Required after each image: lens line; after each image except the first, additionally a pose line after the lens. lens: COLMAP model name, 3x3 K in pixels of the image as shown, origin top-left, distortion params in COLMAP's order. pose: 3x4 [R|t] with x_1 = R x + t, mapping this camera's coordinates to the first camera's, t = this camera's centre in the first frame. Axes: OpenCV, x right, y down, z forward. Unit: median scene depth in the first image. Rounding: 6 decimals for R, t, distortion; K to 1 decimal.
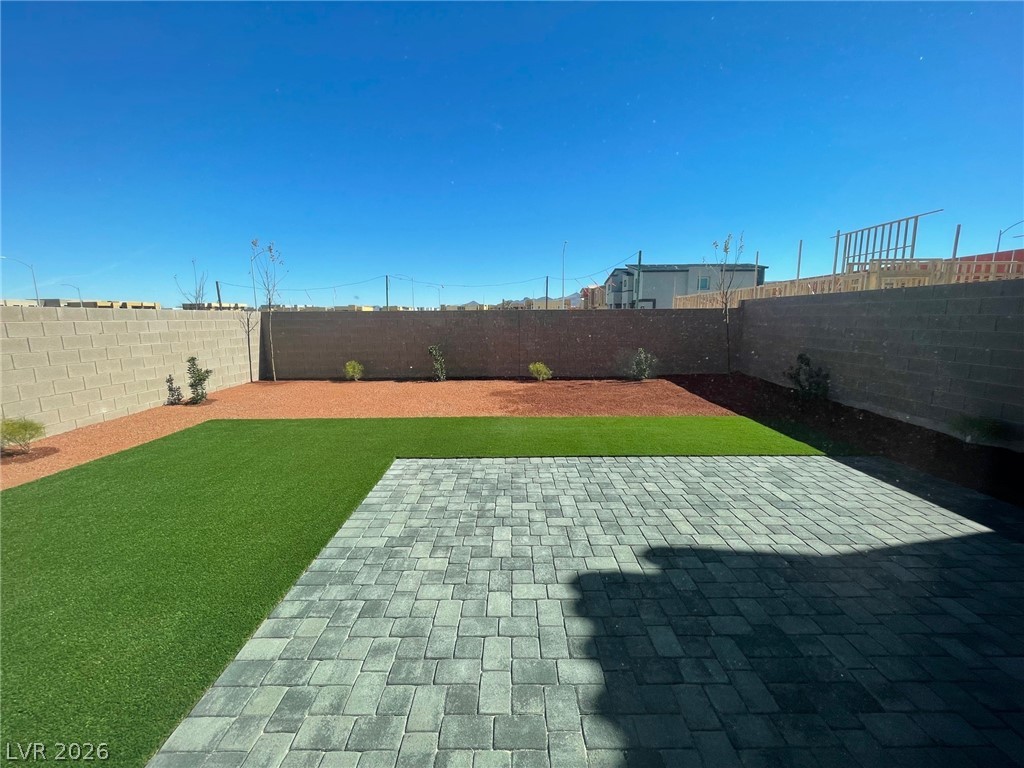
lens RADIAL K [[412.3, 0, 512.0], [0, 412.3, 384.2], [0, 0, 1]] dist [-0.001931, -0.000195]
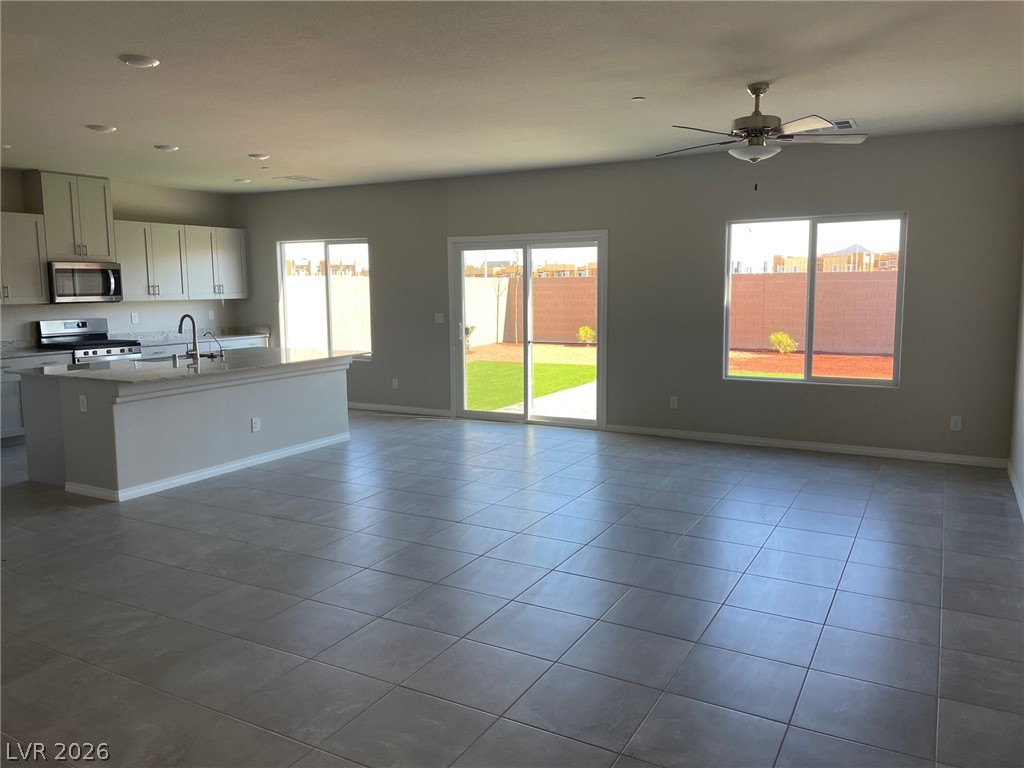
lens RADIAL K [[774.5, 0, 513.2], [0, 774.5, 380.7], [0, 0, 1]] dist [0.000852, 0.000454]
pose [[0.874576, 0.054229, -0.481846, 0.376163], [-0.072990, 0.997127, -0.020261, 0.128349], [0.479363, 0.052889, 0.876021, -0.730791]]
